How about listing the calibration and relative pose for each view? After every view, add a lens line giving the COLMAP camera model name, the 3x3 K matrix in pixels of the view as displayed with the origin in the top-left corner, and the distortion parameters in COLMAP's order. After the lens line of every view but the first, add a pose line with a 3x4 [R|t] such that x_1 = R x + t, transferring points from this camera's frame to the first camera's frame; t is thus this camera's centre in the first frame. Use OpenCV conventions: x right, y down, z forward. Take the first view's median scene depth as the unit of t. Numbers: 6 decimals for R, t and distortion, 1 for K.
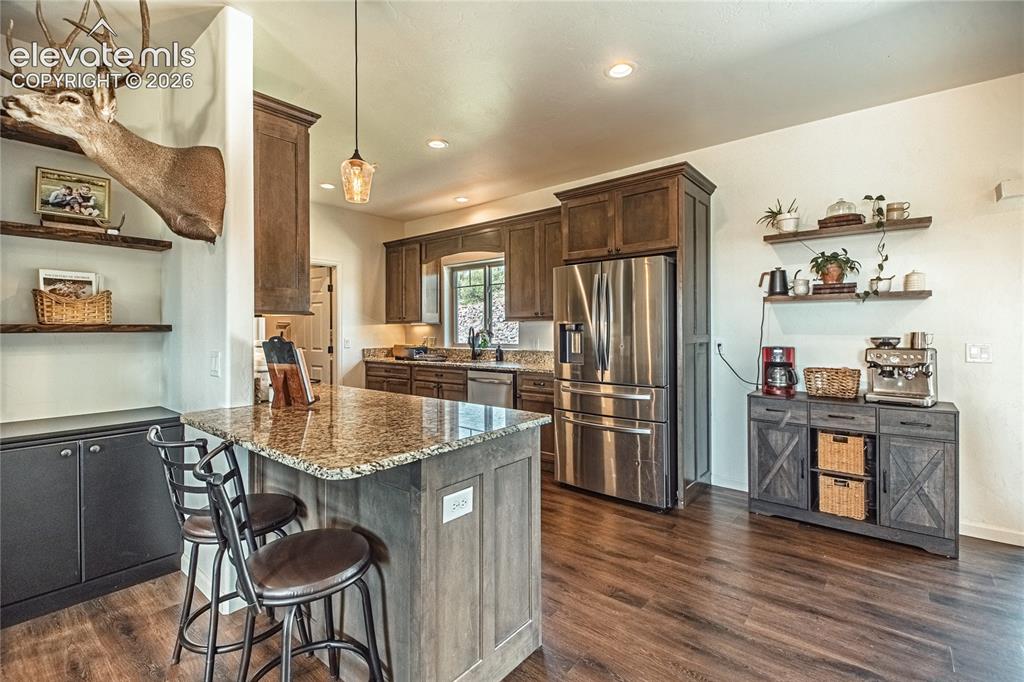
lens RADIAL K [[456.2, 0, 525.8], [0, 456.2, 326.6], [0, 0, 1]] dist [0.015838, -0.015479]
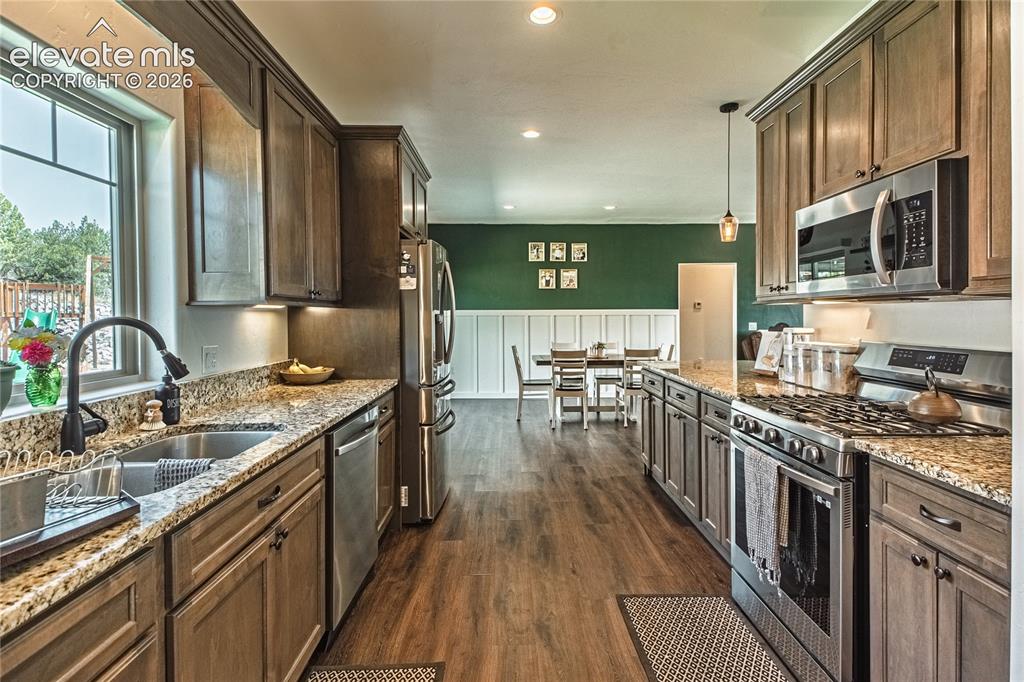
lens RADIAL K [[498.1, 0, 512.0], [0, 498.1, 341.0], [0, 0, 1]] dist [0.035539, -0.022362]
pose [[-0.625722, -0.023970, 0.779678, -0.738006], [0.008283, 0.999267, 0.037368, 0.009491], [-0.780002, 0.029840, -0.625065, 1.563117]]
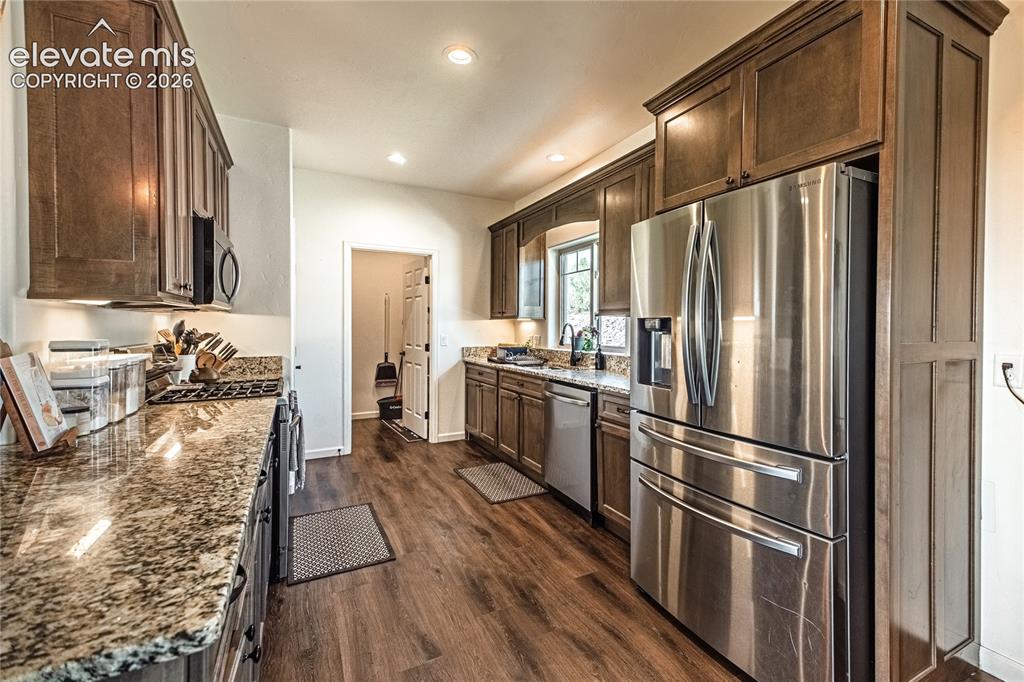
lens RADIAL K [[442.2, 0, 535.5], [0, 442.2, 328.5], [0, 0, 1]] dist [0.062134, -0.023090]
pose [[0.919734, 0.009590, -0.392426, 0.194351], [-0.005087, 0.999909, 0.012513, 0.000765], [0.392510, -0.009512, 0.919698, 0.450520]]
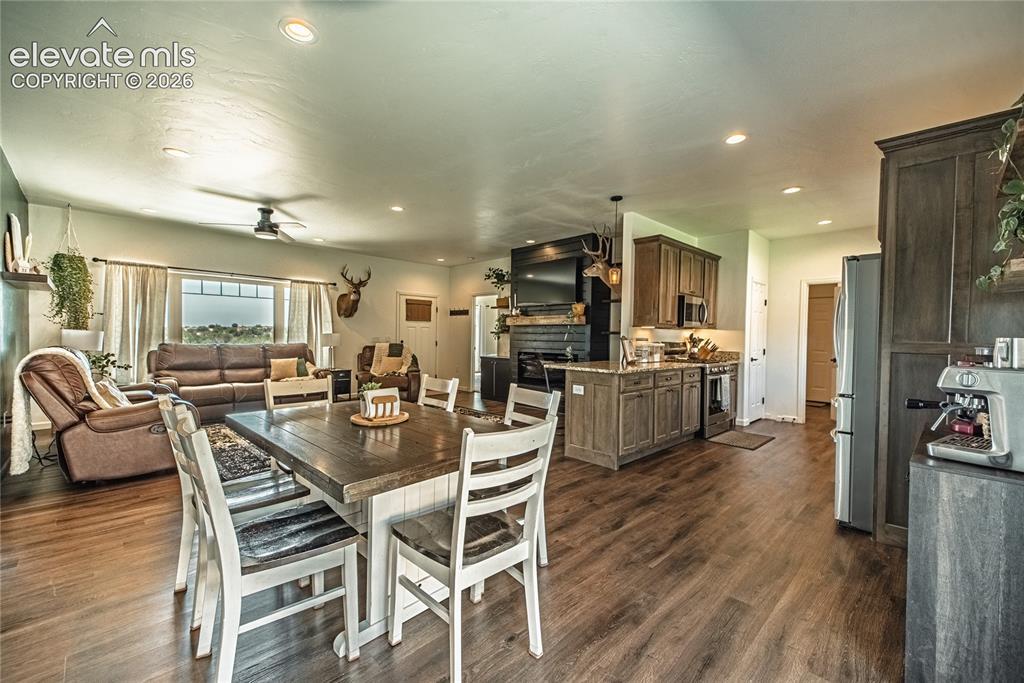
lens RADIAL K [[421.1, 0, 512.0], [0, 421.1, 341.5], [0, 0, 1]] dist [0.020397, -0.000478]
pose [[-0.109076, 0.018318, -0.993865, 1.194199], [-0.010882, 0.999748, 0.019621, 0.008055], [0.993974, 0.012955, -0.108849, 0.385560]]
